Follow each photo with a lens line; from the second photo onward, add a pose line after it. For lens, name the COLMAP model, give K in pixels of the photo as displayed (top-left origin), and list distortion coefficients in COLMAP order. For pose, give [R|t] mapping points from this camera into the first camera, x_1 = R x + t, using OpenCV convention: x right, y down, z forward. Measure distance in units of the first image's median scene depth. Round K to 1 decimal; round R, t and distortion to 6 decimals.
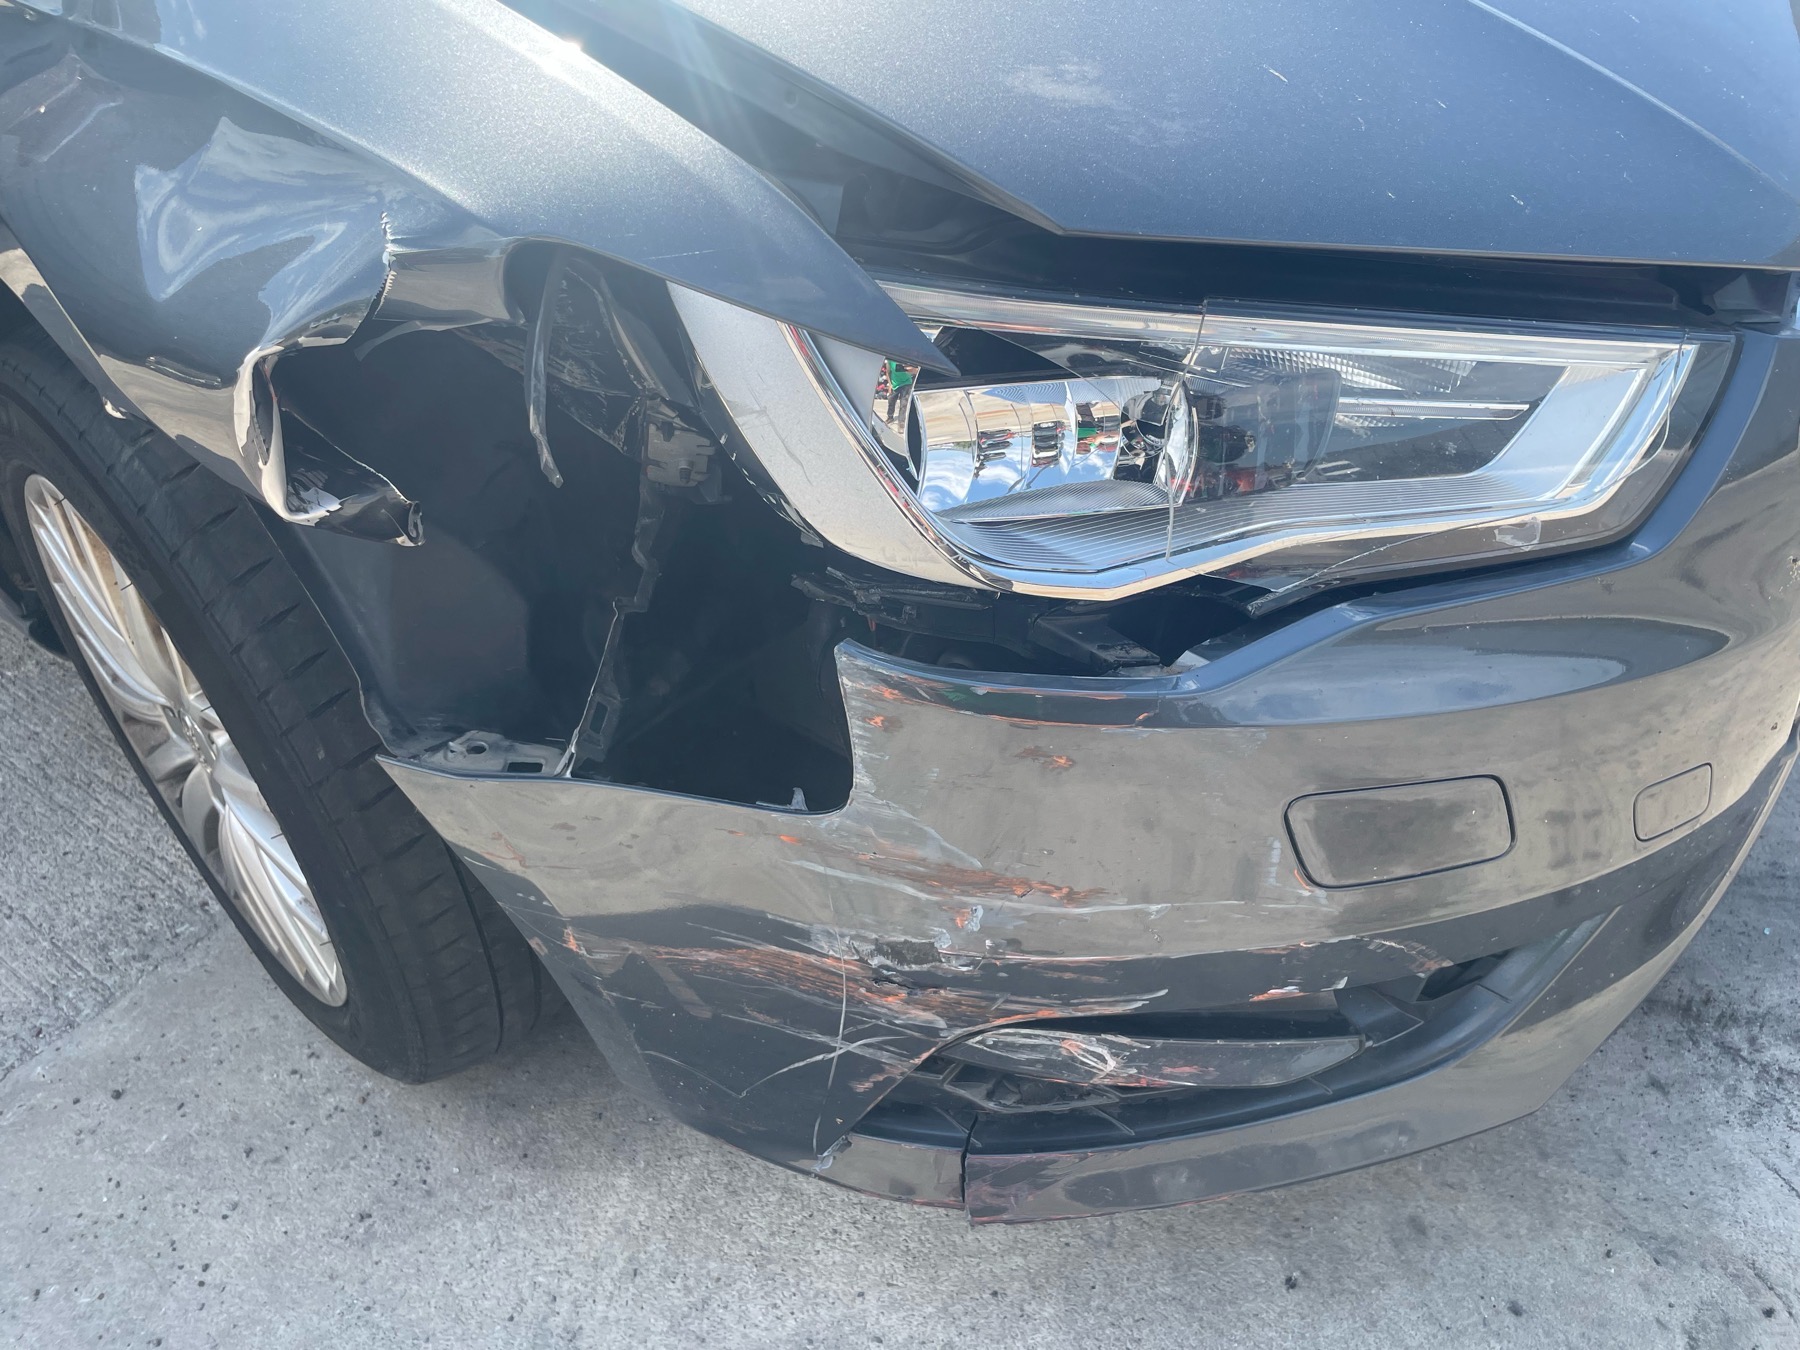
lens RADIAL K [[1365.3, 0, 892.0], [0, 1365.3, 660.9], [0, 0, 1]] dist [0.081969, -0.102336]
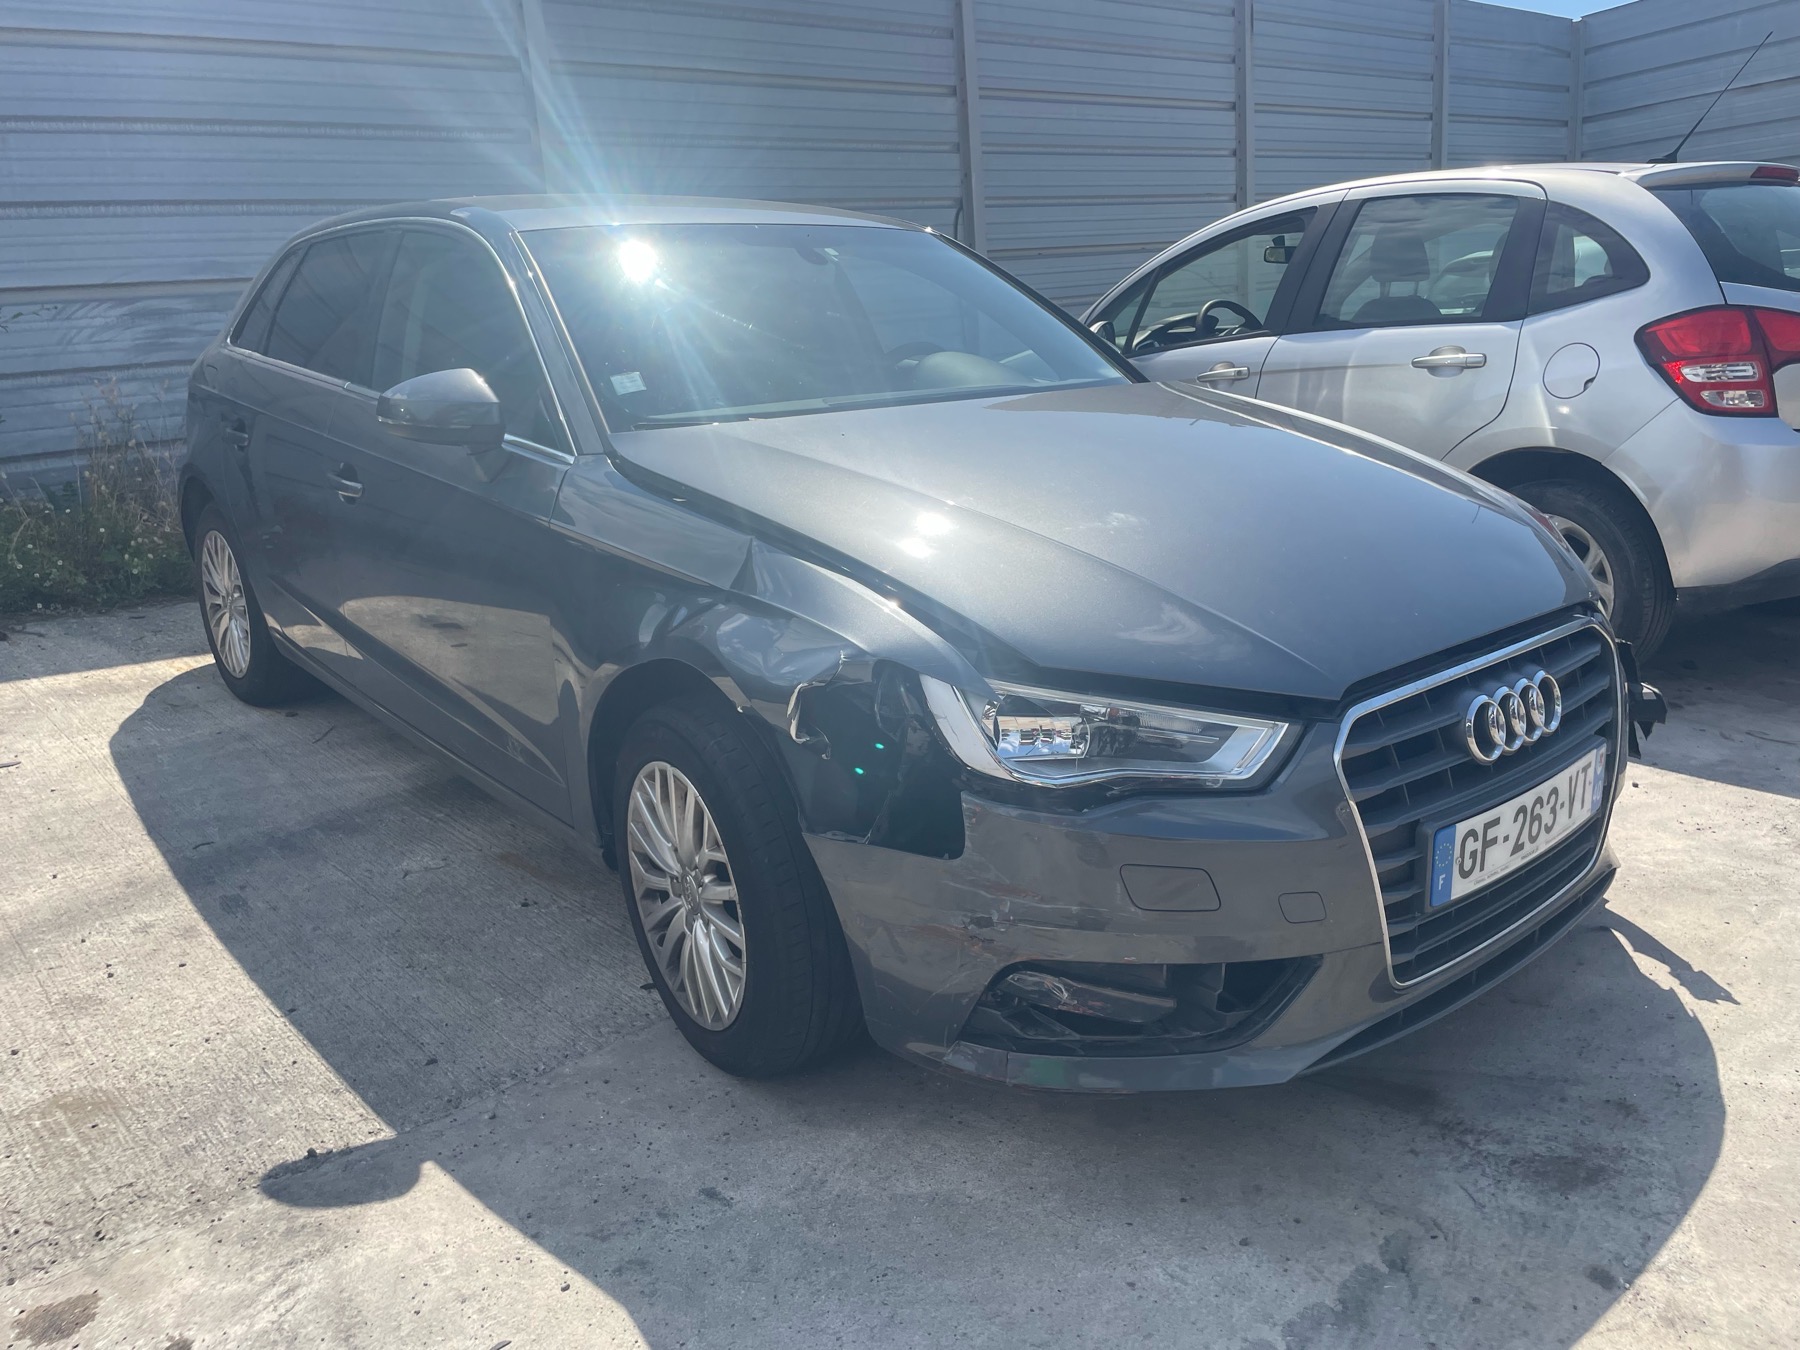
lens RADIAL K [[1348.7, 0, 904.3], [0, 1348.7, 665.8], [0, 0, 1]] dist [0.090241, -0.108293]
pose [[0.981423, 0.049160, -0.185451, 0.300648], [-0.113292, 0.928587, -0.353400, 0.643172], [0.154835, 0.367845, 0.916906, -1.489262]]
